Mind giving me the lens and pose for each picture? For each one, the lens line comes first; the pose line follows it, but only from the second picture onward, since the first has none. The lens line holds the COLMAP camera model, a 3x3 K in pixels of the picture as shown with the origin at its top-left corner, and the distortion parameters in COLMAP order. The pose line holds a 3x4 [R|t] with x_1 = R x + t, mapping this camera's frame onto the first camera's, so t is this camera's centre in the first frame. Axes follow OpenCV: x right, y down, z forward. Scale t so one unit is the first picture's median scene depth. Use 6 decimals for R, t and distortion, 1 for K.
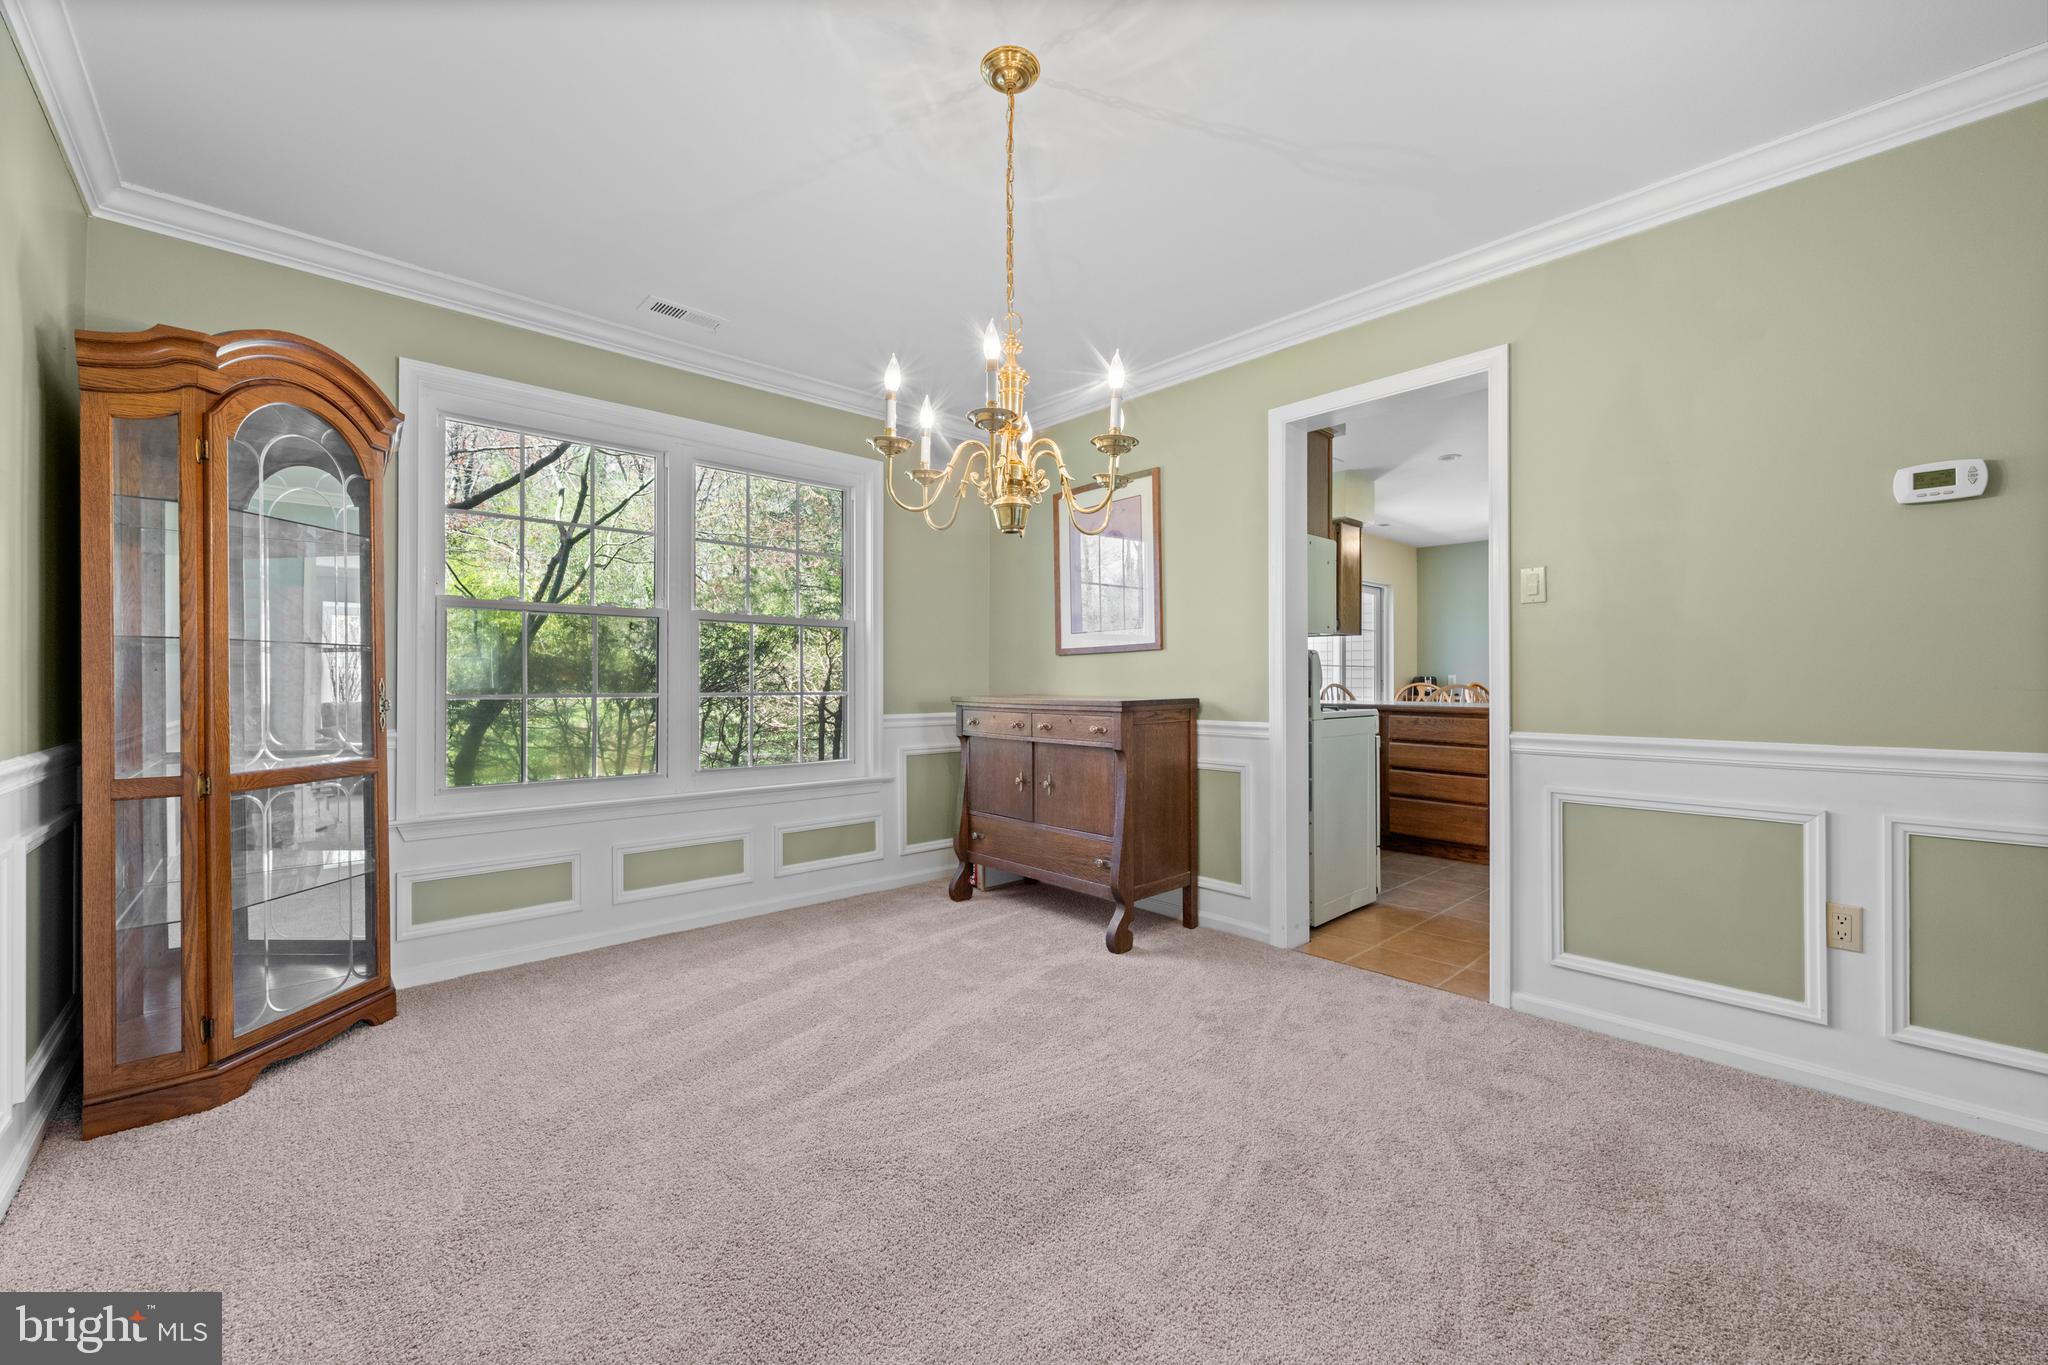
lens RADIAL K [[815.0, 0, 1018.8], [0, 815.0, 677.0], [0, 0, 1]] dist [0.000796, 0.000423]
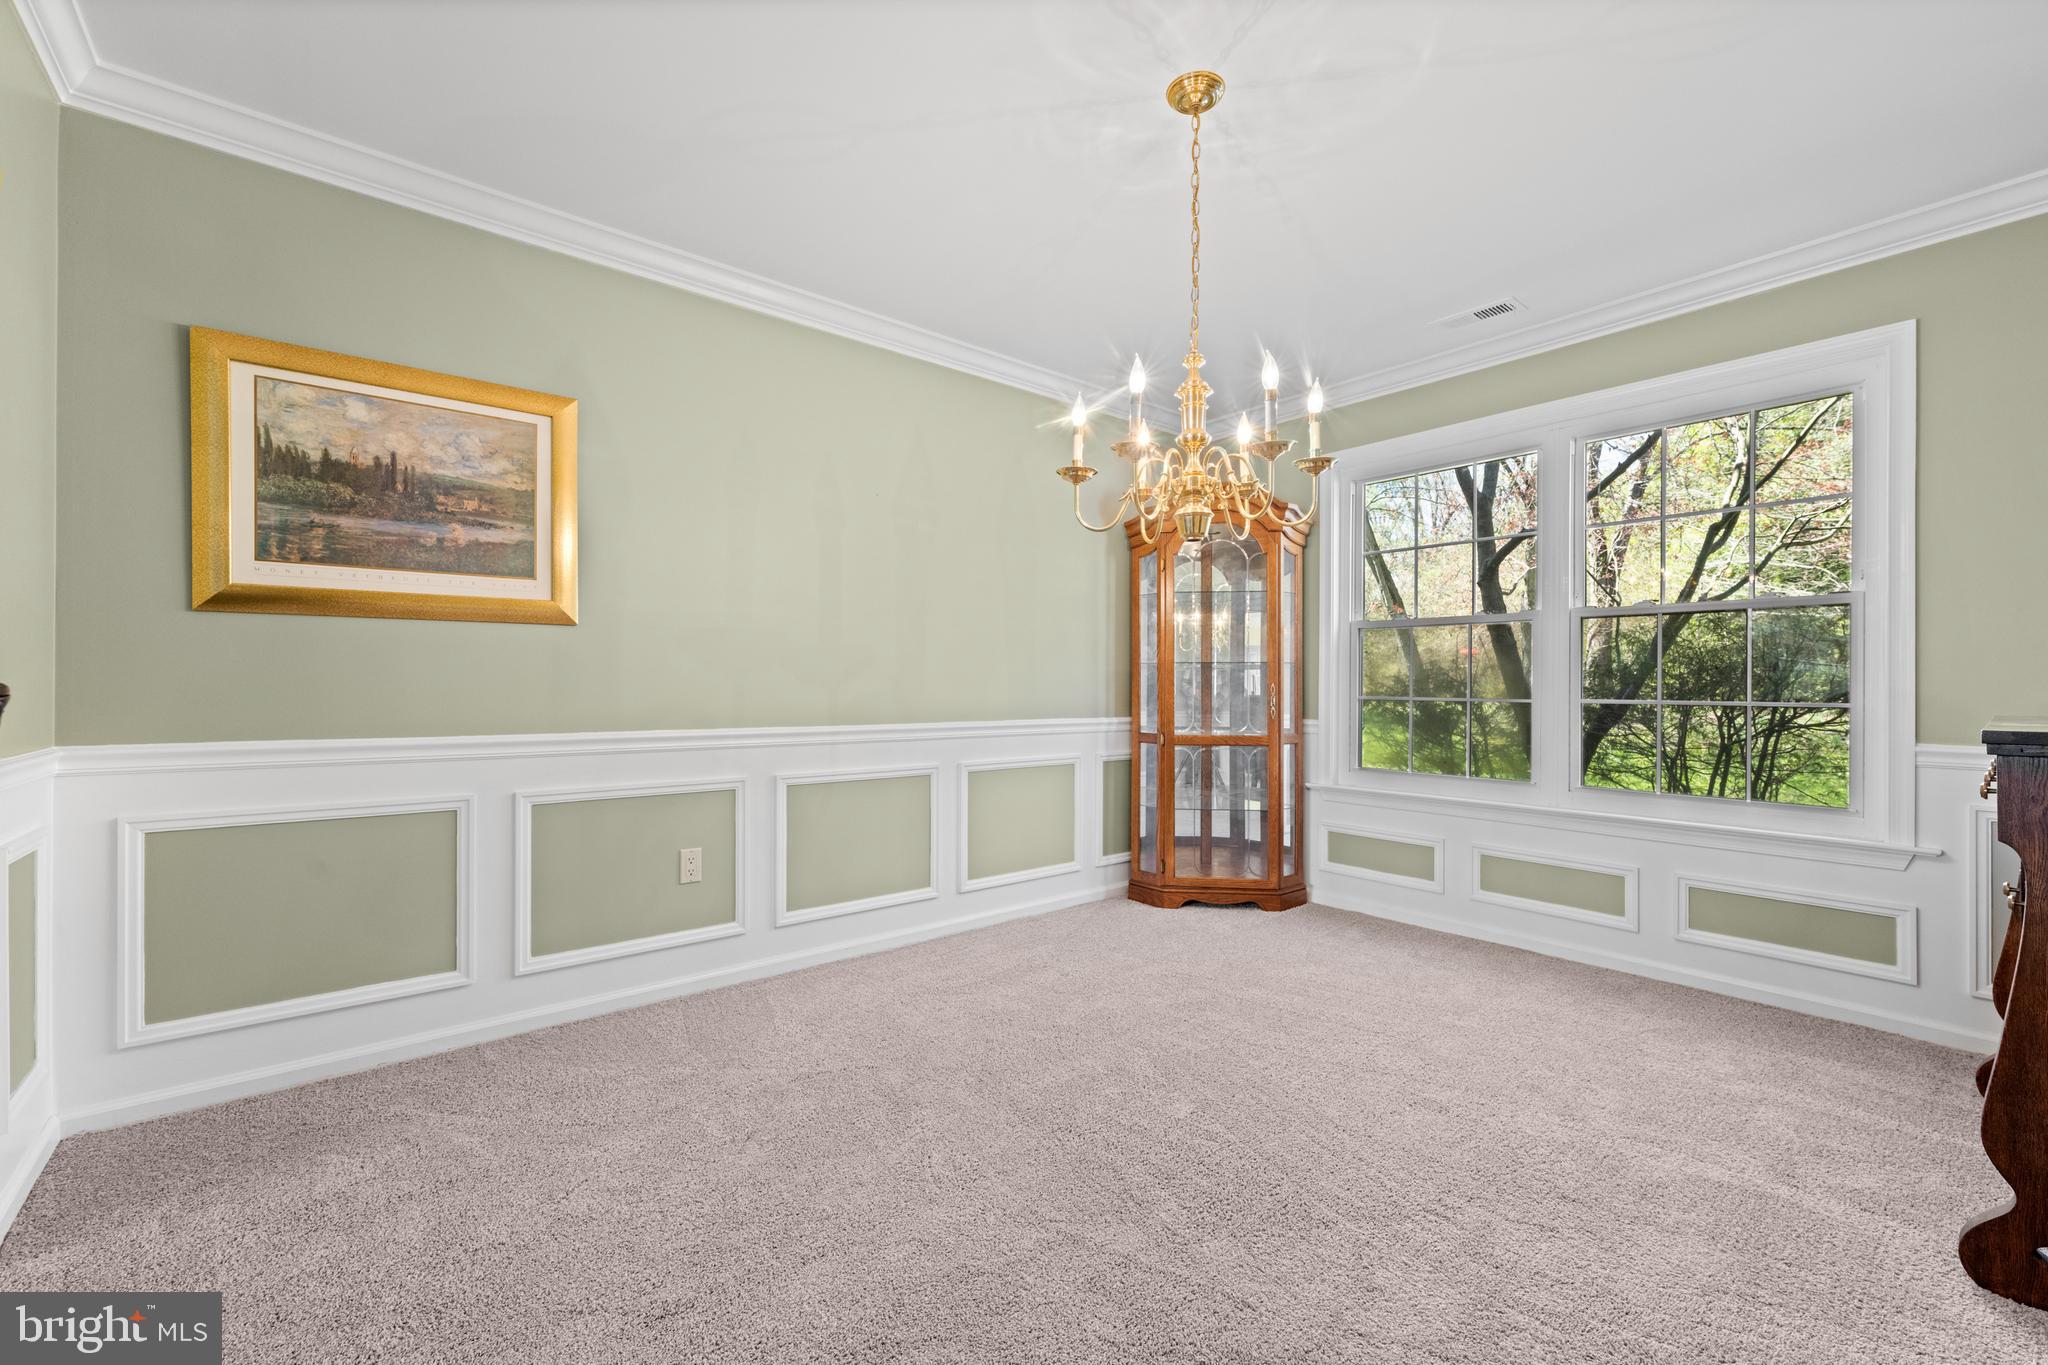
lens RADIAL K [[831.5, 0, 1022.8], [0, 831.5, 688.2], [0, 0, 1]] dist [-0.031424, 0.000025]
pose [[-0.053259, 0.011081, -0.998519, 0.610041], [-0.001145, 0.999937, 0.011158, -0.003889], [0.998580, 0.001738, -0.053243, 0.497218]]
